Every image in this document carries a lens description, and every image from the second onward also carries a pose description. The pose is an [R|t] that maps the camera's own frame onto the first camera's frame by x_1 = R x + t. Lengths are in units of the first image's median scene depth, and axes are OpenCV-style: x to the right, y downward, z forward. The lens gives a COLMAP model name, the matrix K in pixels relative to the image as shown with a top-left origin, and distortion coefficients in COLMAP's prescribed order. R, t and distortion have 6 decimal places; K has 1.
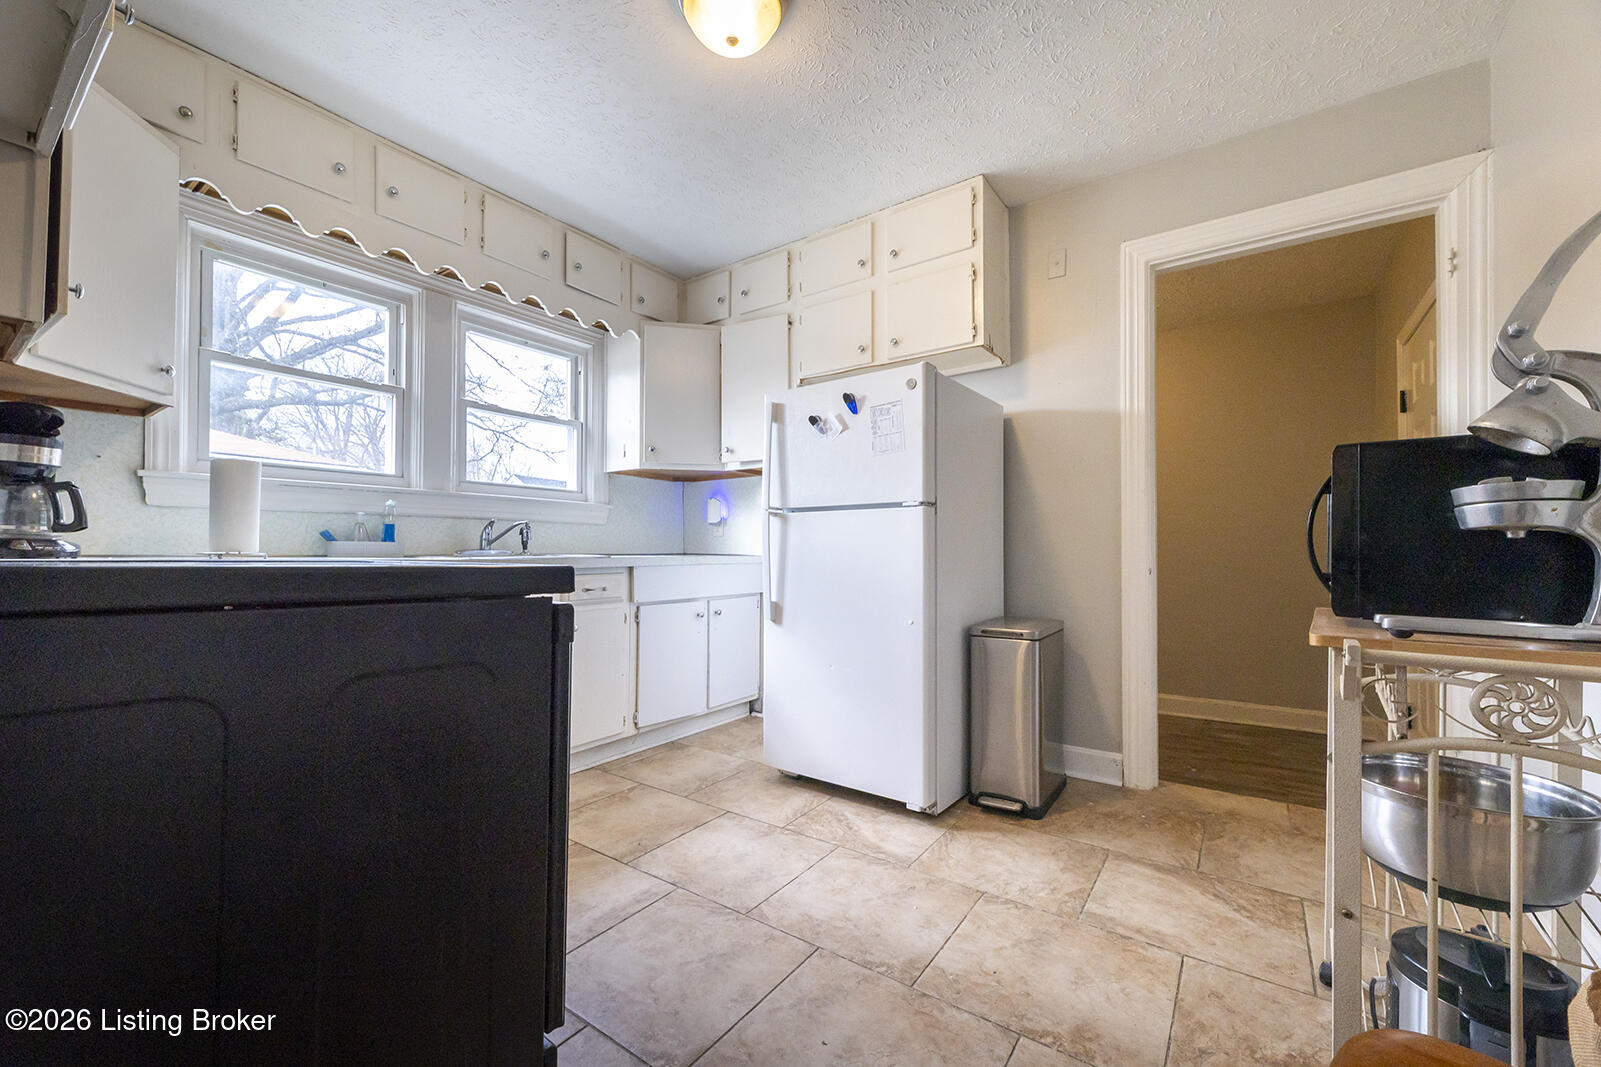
lens RADIAL K [[632.1, 0, 796.3], [0, 632.1, 536.0], [0, 0, 1]] dist [0.001718, 0.000083]
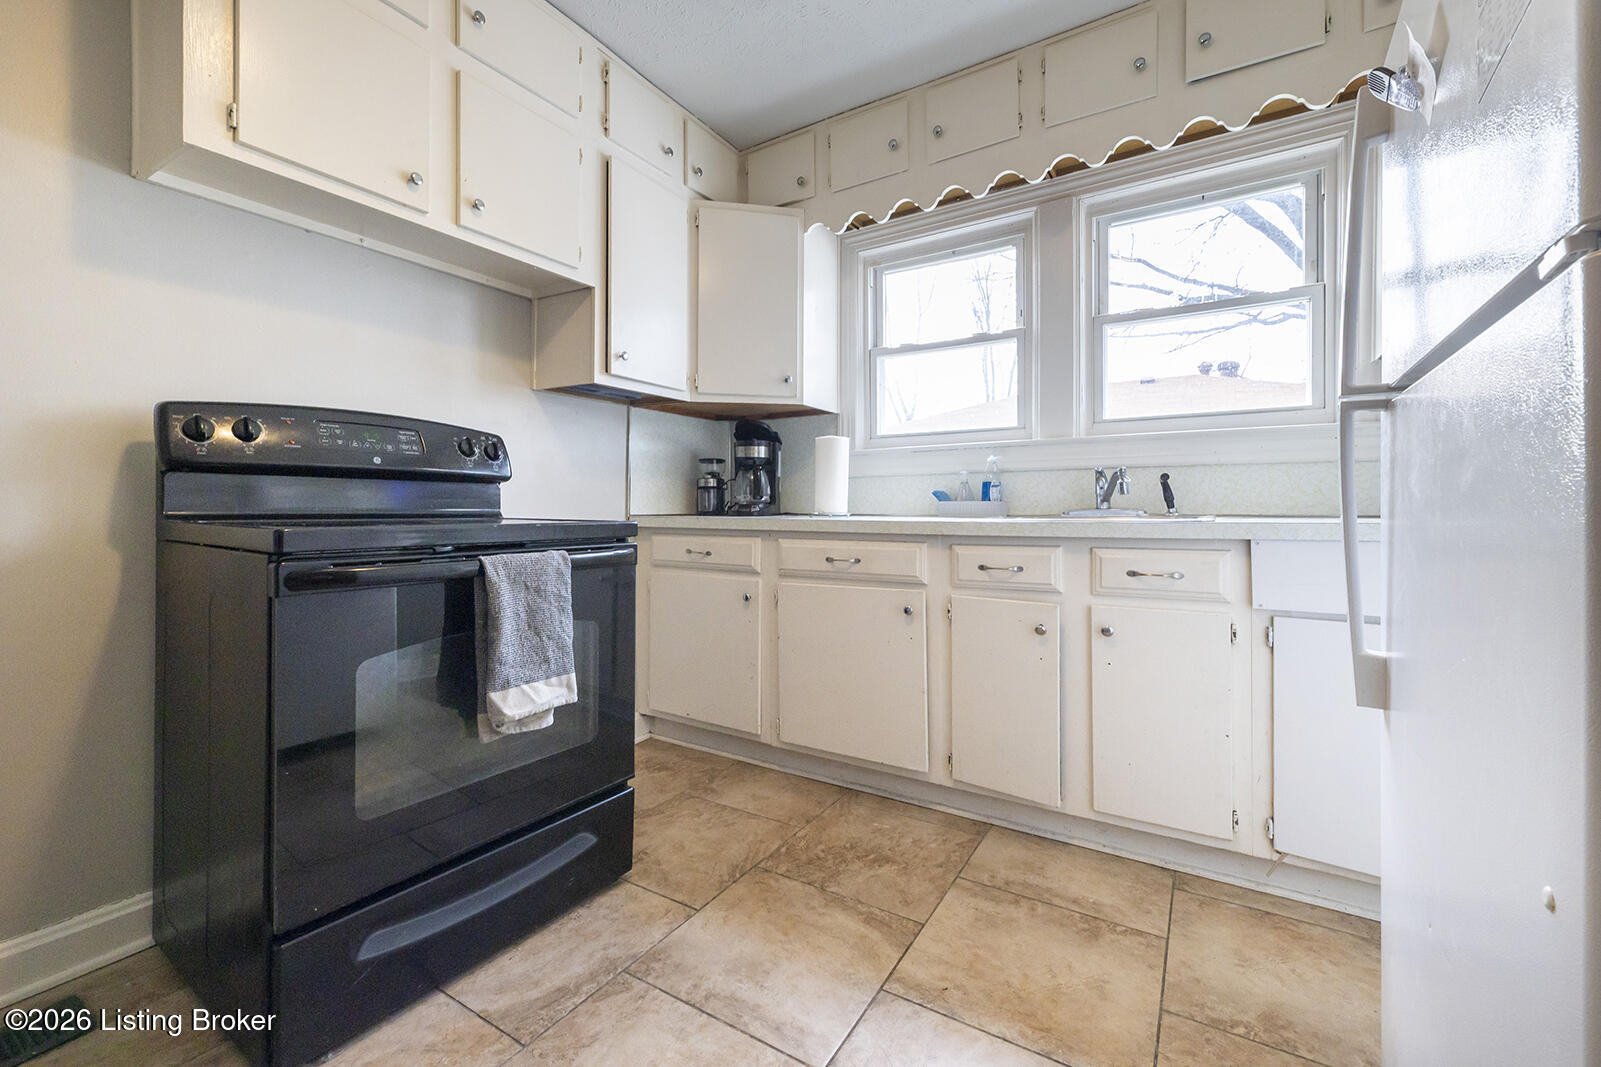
lens RADIAL K [[665.3, 0, 805.0], [0, 665.3, 506.5], [0, 0, 1]] dist [0.001408, 0.000101]
pose [[0.059549, -0.007192, -0.998199, 0.364297], [0.027361, 0.999610, -0.005570, 0.017922], [0.997850, -0.026980, 0.059723, 0.780904]]
